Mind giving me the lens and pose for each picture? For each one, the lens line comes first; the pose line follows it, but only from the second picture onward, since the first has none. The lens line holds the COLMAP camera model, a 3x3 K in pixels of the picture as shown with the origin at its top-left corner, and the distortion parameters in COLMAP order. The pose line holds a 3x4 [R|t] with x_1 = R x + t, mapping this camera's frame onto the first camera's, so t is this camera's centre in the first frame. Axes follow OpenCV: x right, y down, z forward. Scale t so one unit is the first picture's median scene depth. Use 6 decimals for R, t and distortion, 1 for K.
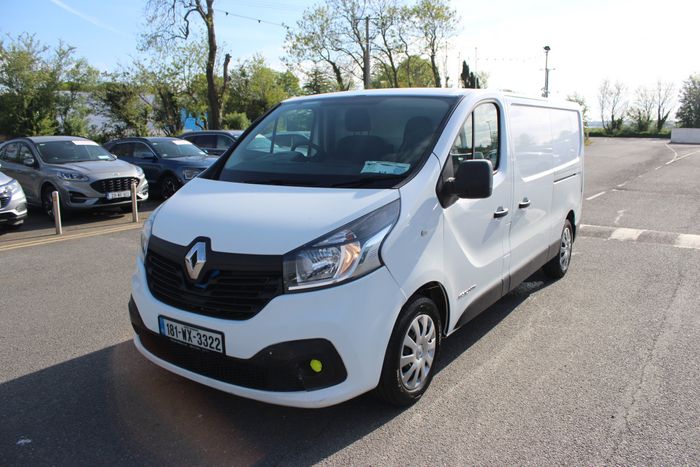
lens RADIAL K [[578.9, 0, 359.2], [0, 578.9, 233.9], [0, 0, 1]] dist [-0.183095, 0.186949]
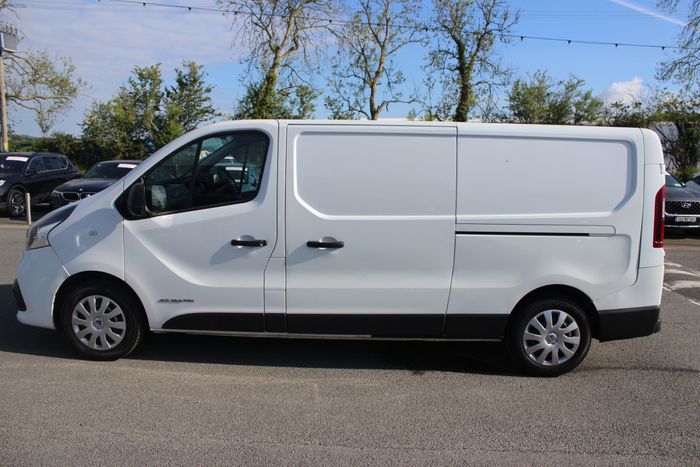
lens RADIAL K [[578.9, 0, 359.2], [0, 578.9, 233.9], [0, 0, 1]] dist [-0.183095, 0.186949]
pose [[0.524425, 0.134553, -0.840758, 1.014041], [-0.178141, 0.982920, 0.046189, -0.112968], [0.832613, 0.125551, 0.539437, 0.528601]]
